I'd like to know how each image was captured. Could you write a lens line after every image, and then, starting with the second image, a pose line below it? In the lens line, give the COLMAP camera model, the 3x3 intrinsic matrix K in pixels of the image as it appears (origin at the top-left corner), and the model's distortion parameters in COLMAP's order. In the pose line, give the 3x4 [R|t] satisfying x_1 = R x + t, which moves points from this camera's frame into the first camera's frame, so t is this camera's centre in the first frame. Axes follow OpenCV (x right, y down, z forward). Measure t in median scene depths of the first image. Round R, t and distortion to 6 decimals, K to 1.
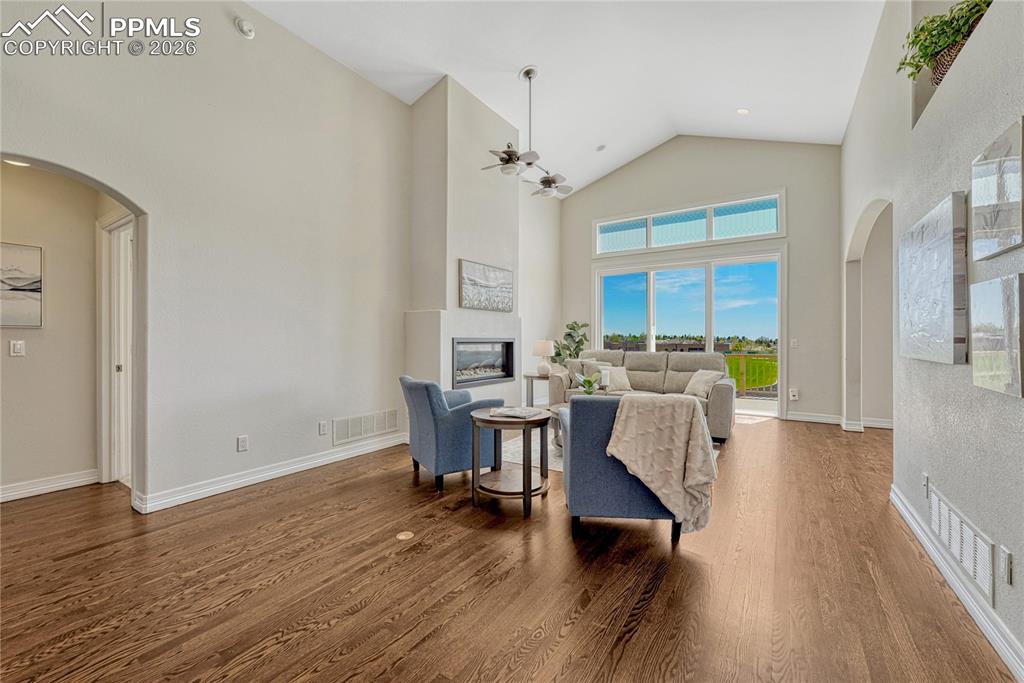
lens RADIAL K [[416.7, 0, 512.1], [0, 416.7, 338.0], [0, 0, 1]] dist [-0.008298, -0.000122]
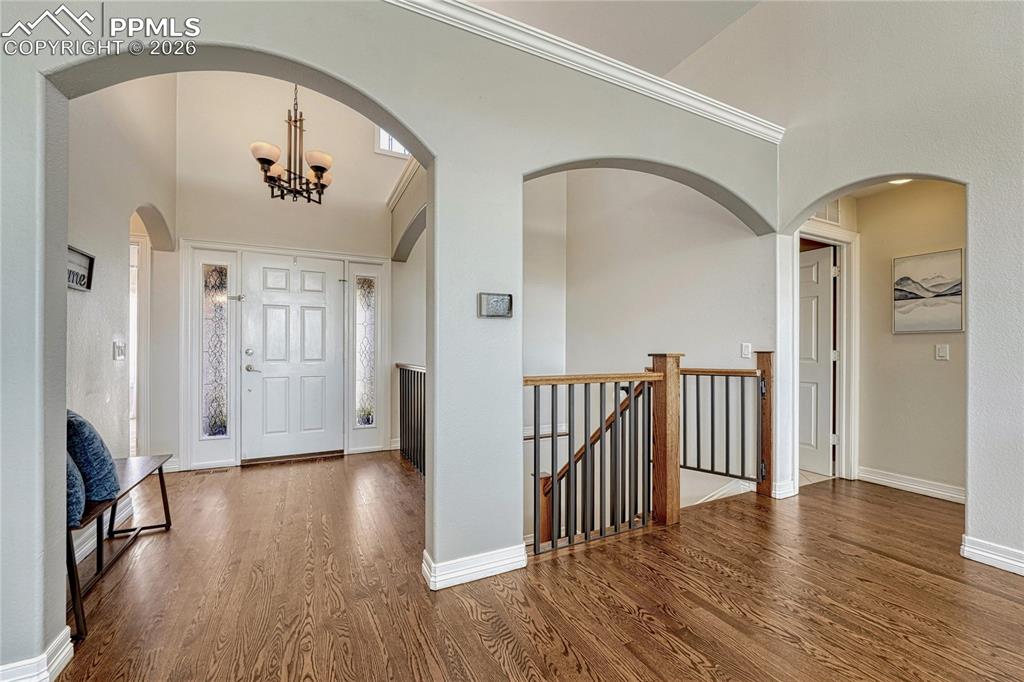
lens RADIAL K [[416.7, 0, 512.7], [0, 416.7, 347.5], [0, 0, 1]] dist [-0.008298, -0.000122]
pose [[-0.499604, -0.004671, -0.866241, 0.276968], [-0.003058, 0.999989, -0.003629, 0.023912], [0.866249, 0.000836, -0.499613, 0.703049]]
